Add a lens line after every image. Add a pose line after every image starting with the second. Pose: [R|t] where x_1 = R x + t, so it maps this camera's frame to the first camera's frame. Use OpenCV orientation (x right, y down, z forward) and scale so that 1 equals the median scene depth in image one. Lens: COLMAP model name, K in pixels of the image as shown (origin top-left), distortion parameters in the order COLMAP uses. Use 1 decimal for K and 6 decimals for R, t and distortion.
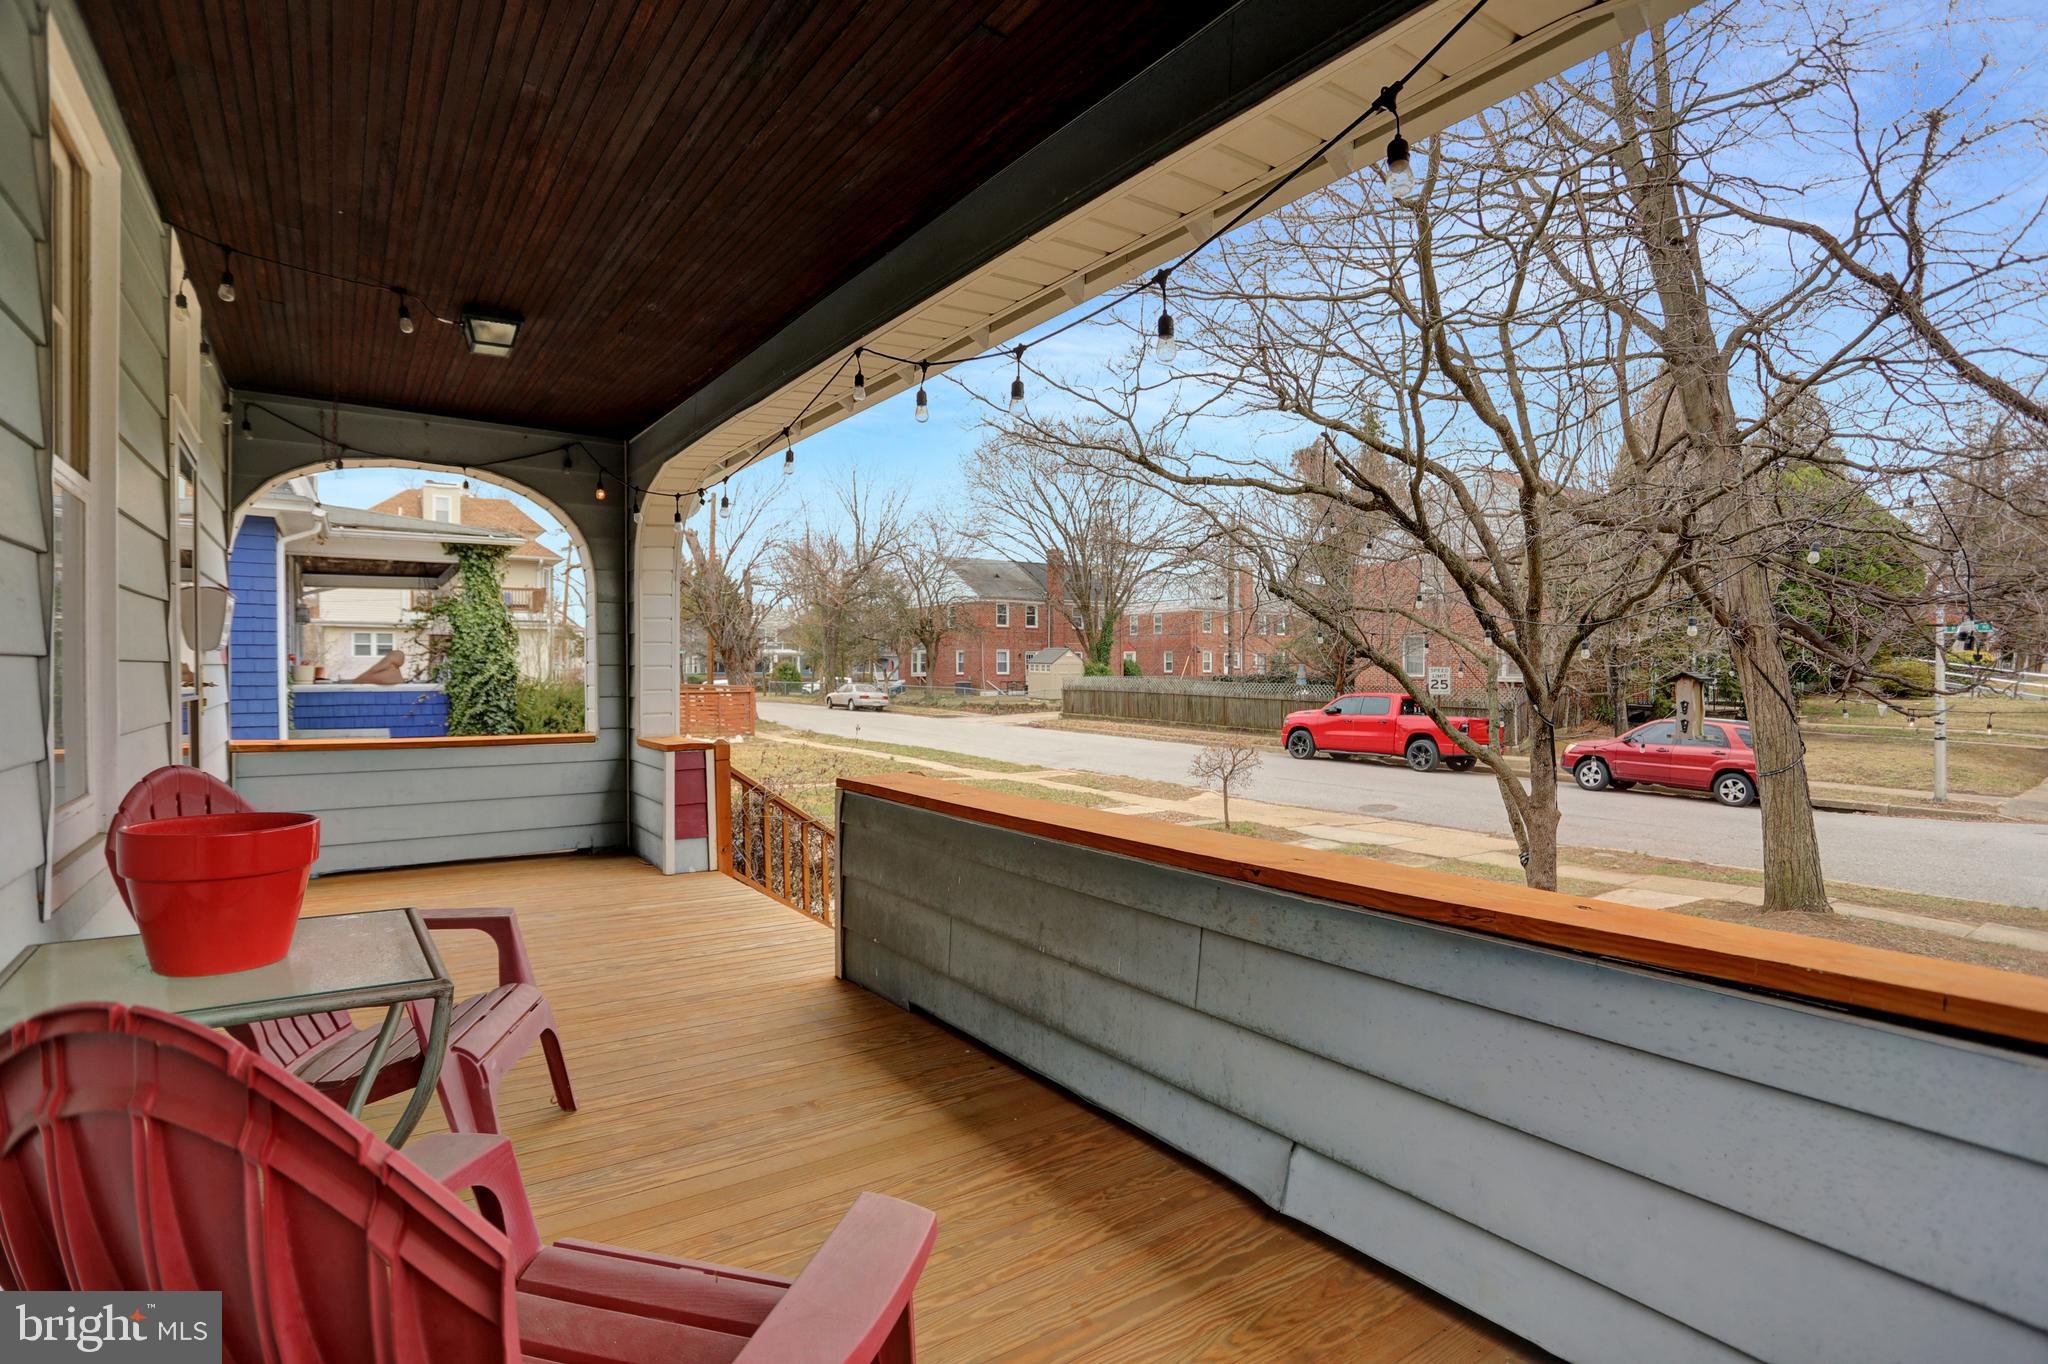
lens RADIAL K [[980.3, 0, 1033.9], [0, 980.3, 677.3], [0, 0, 1]] dist [-0.057633, 0.017957]
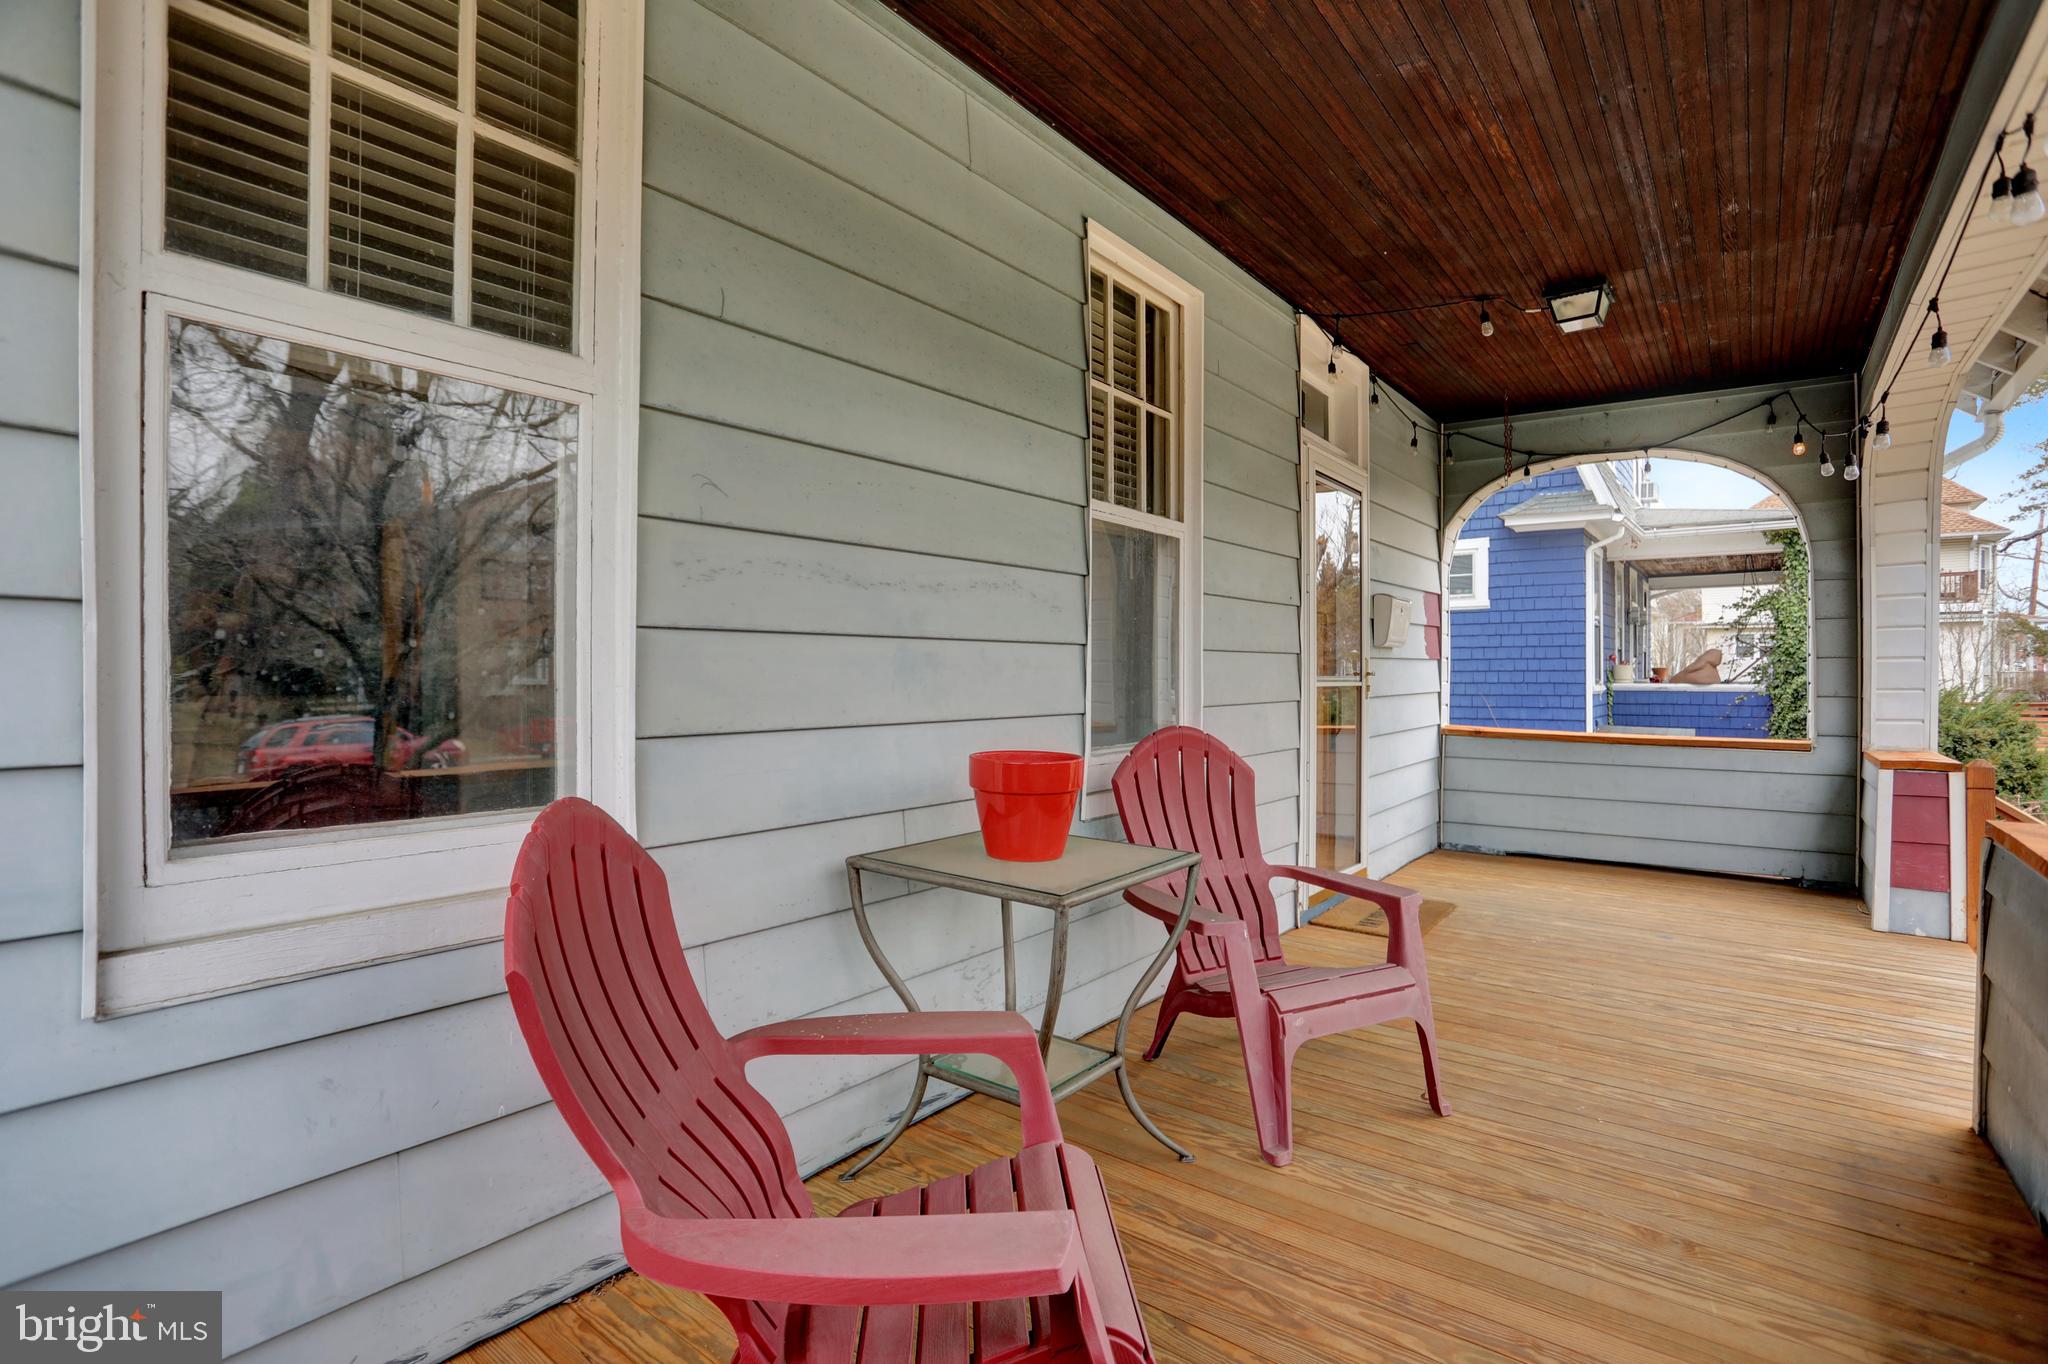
lens RADIAL K [[980.3, 0, 1026.3], [0, 980.3, 676.9], [0, 0, 1]] dist [-0.057633, 0.017957]
pose [[0.293062, 0.005984, -0.956075, 0.184200], [-0.009223, 0.999952, 0.003432, 0.010939], [0.956049, 0.007812, 0.293103, 0.195150]]
